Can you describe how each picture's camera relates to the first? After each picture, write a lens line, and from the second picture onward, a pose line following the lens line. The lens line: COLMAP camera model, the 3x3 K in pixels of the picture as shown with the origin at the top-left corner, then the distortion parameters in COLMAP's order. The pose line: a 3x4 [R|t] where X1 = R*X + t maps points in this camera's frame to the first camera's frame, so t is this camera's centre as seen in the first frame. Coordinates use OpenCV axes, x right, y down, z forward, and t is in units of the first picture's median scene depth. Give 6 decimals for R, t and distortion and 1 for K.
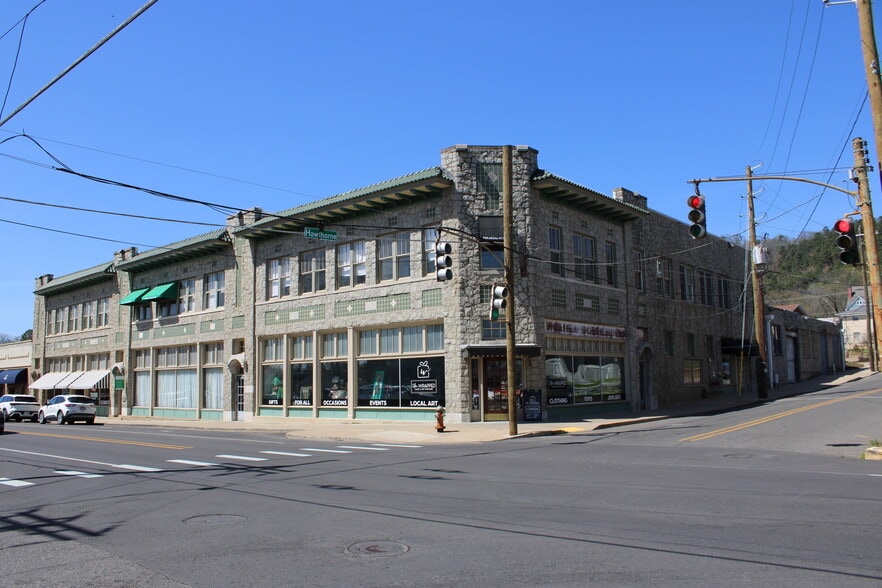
lens RADIAL K [[727.4, 0, 441.0], [0, 727.4, 294.0], [0, 0, 1]] dist [-0.174013, 0.173093]
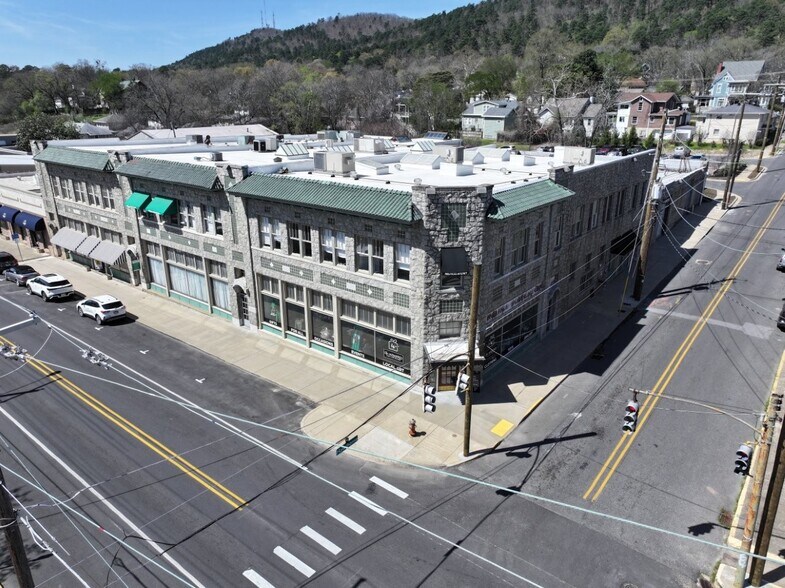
lens RADIAL K [[554.3, 0, 395.6], [0, 554.3, 286.5], [0, 0, 1]] dist [0.001998, 0.018242]
pose [[0.998633, -0.001502, 0.052255, -0.065321], [-0.021677, 0.897705, 0.440064, -0.396411], [-0.047570, -0.440595, 0.896445, 0.106744]]
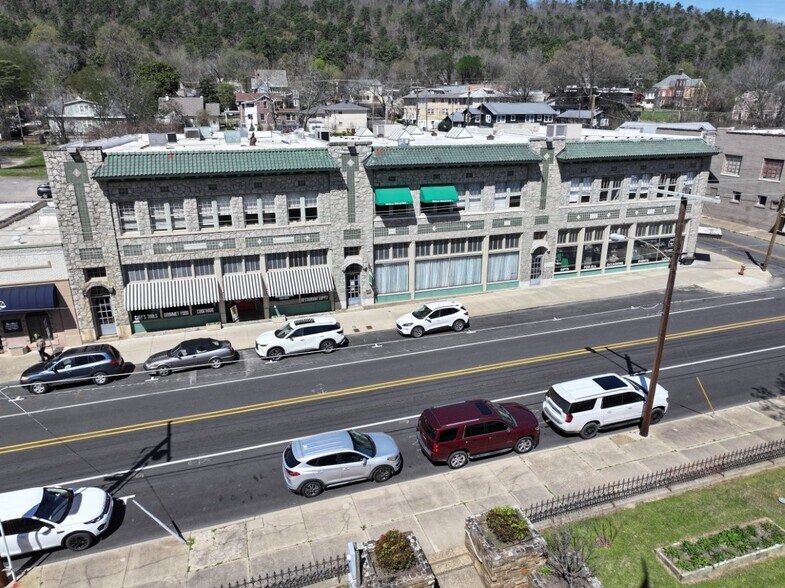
lens RADIAL K [[554.3, 0, 395.6], [0, 554.3, 286.5], [0, 0, 1]] dist [0.001998, 0.018242]
pose [[0.498742, -0.256995, 0.827774, -1.558559], [-0.116966, 0.926340, 0.358070, -0.225422], [-0.858822, -0.275406, 0.431944, 0.846439]]
